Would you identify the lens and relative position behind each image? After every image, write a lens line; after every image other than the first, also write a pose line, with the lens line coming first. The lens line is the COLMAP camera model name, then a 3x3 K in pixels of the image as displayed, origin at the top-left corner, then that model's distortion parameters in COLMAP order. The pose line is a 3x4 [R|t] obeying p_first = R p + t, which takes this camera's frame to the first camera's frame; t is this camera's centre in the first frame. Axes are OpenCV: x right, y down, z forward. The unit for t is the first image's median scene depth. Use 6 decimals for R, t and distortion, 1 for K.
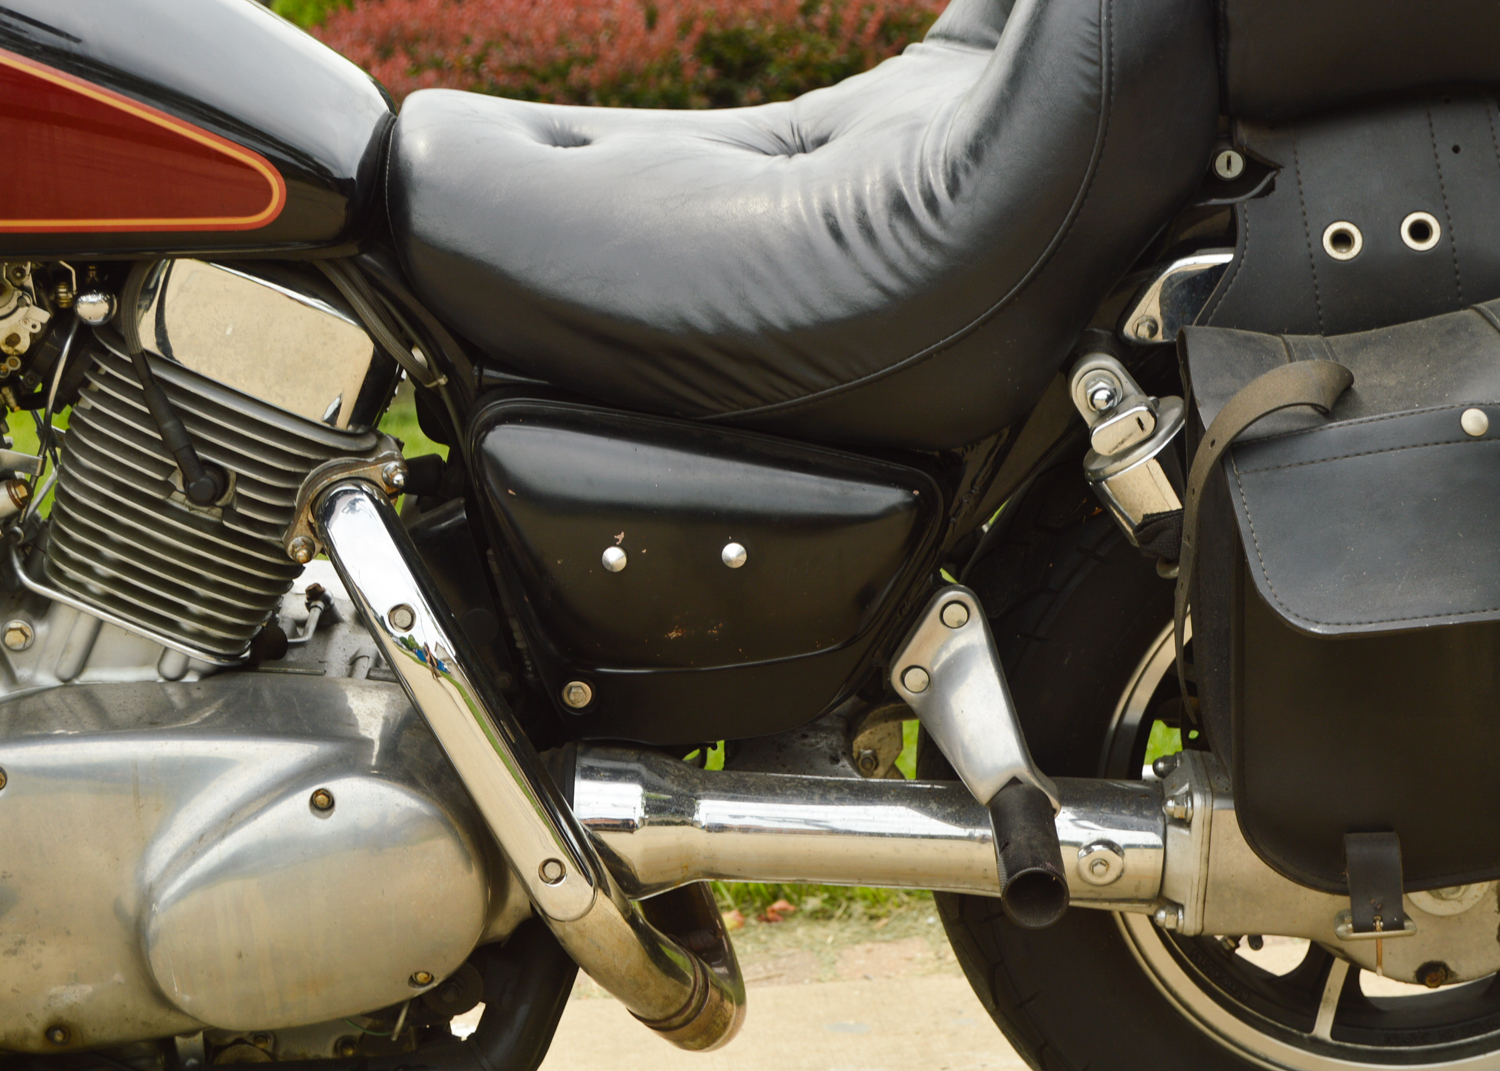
lens RADIAL K [[3680.3, 0, 757.2], [0, 3680.3, 538.5], [0, 0, 1]] dist [0.004014, -0.410751]
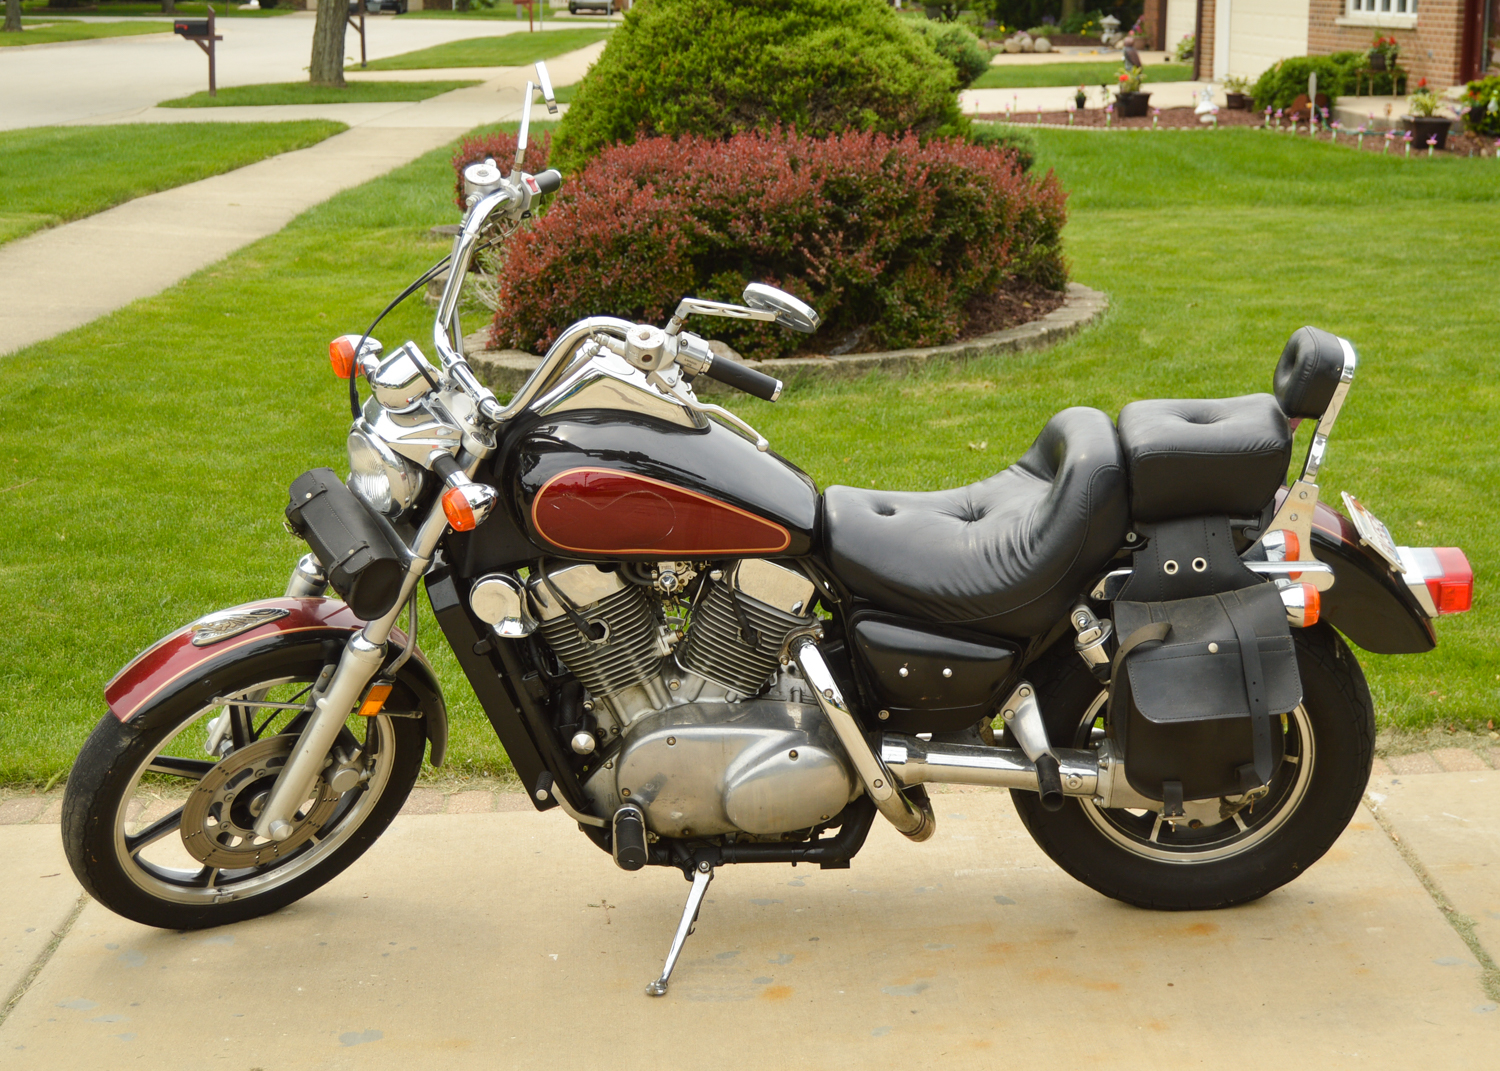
lens RADIAL K [[2637.1, 0, 753.5], [0, 2637.1, 535.7], [0, 0, 1]] dist [-0.043126, -0.150031]
pose [[0.999572, 0.028768, -0.005294, -0.142123], [-0.028287, 0.996747, 0.075470, -0.239751], [0.007448, -0.075288, 0.997134, -0.956231]]
